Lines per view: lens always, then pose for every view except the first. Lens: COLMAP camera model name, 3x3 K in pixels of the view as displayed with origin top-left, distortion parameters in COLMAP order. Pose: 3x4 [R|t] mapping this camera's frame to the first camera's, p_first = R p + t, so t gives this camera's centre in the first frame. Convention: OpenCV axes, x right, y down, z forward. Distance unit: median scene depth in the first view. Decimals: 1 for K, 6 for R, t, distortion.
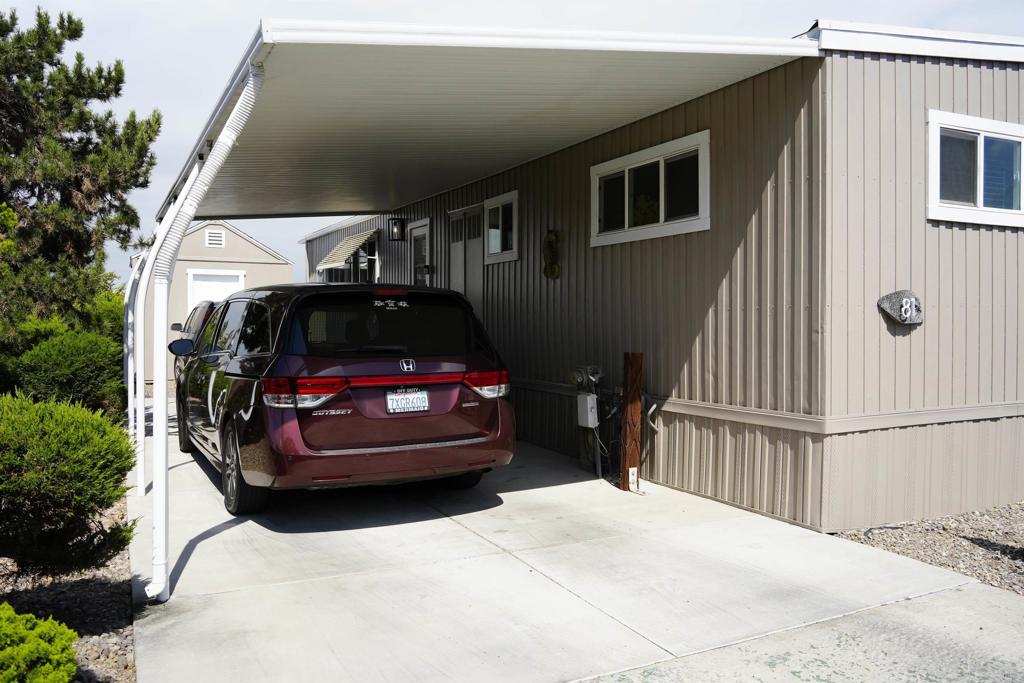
lens RADIAL K [[807.6, 0, 511.0], [0, 807.6, 342.5], [0, 0, 1]] dist [-0.023724, 0.018792]
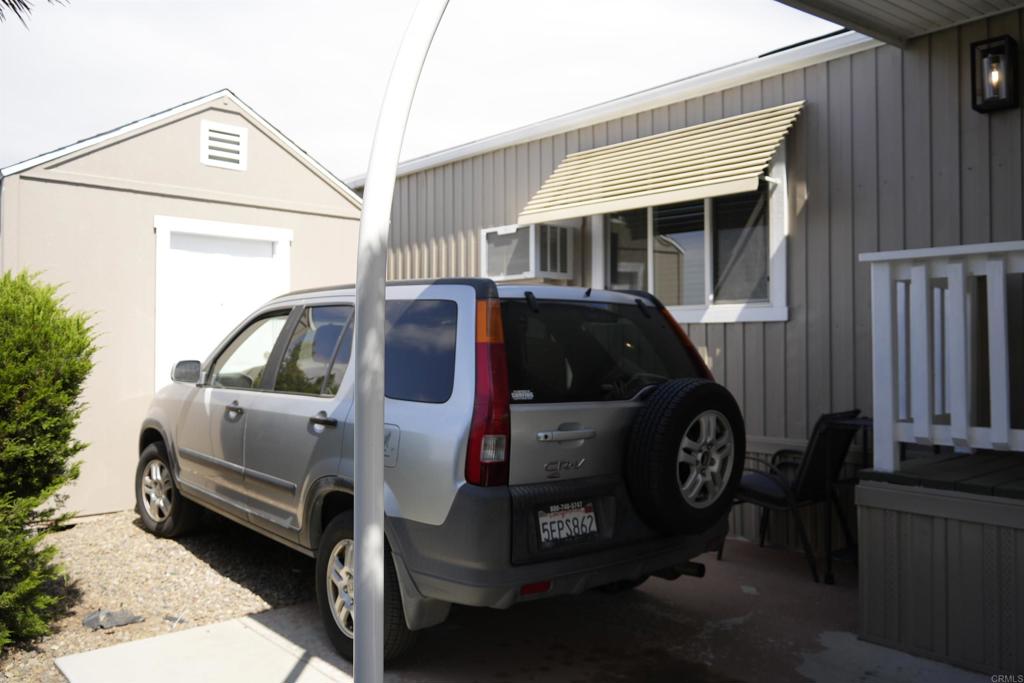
lens RADIAL K [[807.6, 0, 508.1], [0, 807.6, 336.9], [0, 0, 1]] dist [-0.023724, 0.018792]
pose [[0.965079, -0.000753, 0.261959, -0.337103], [0.012325, 0.999019, -0.042536, -0.015837], [-0.261670, 0.044279, 0.964141, 0.584358]]
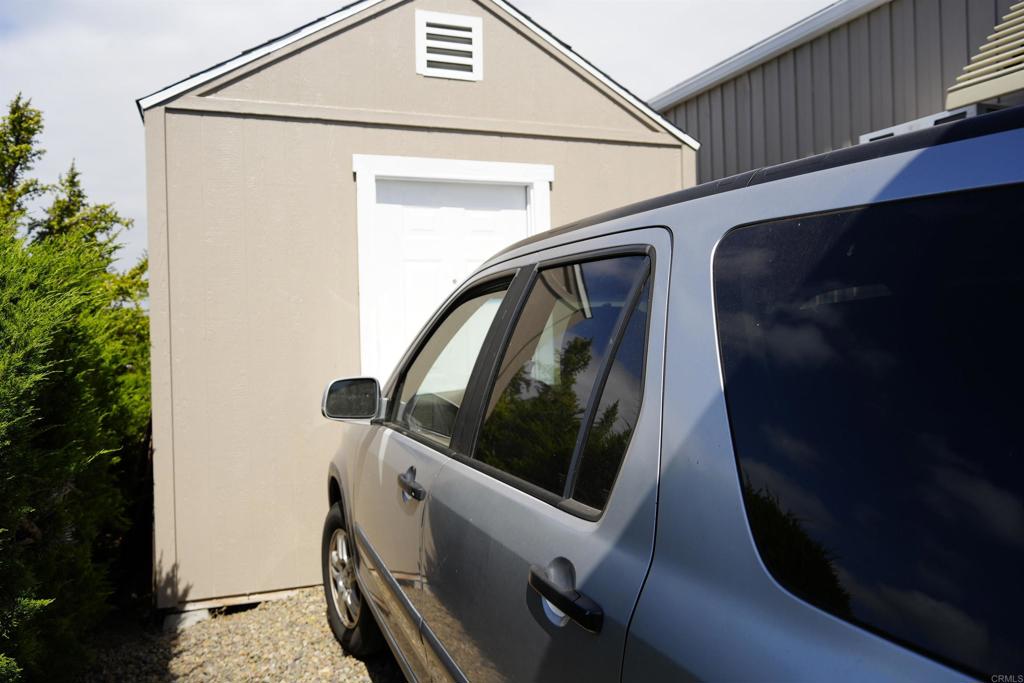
lens RADIAL K [[807.6, 0, 507.6], [0, 807.6, 340.9], [0, 0, 1]] dist [-0.023724, 0.018792]
pose [[0.994842, -0.027542, -0.097631, -0.325500], [0.025740, 0.999475, -0.019676, -0.024878], [0.098121, 0.017062, 0.995028, 0.738088]]
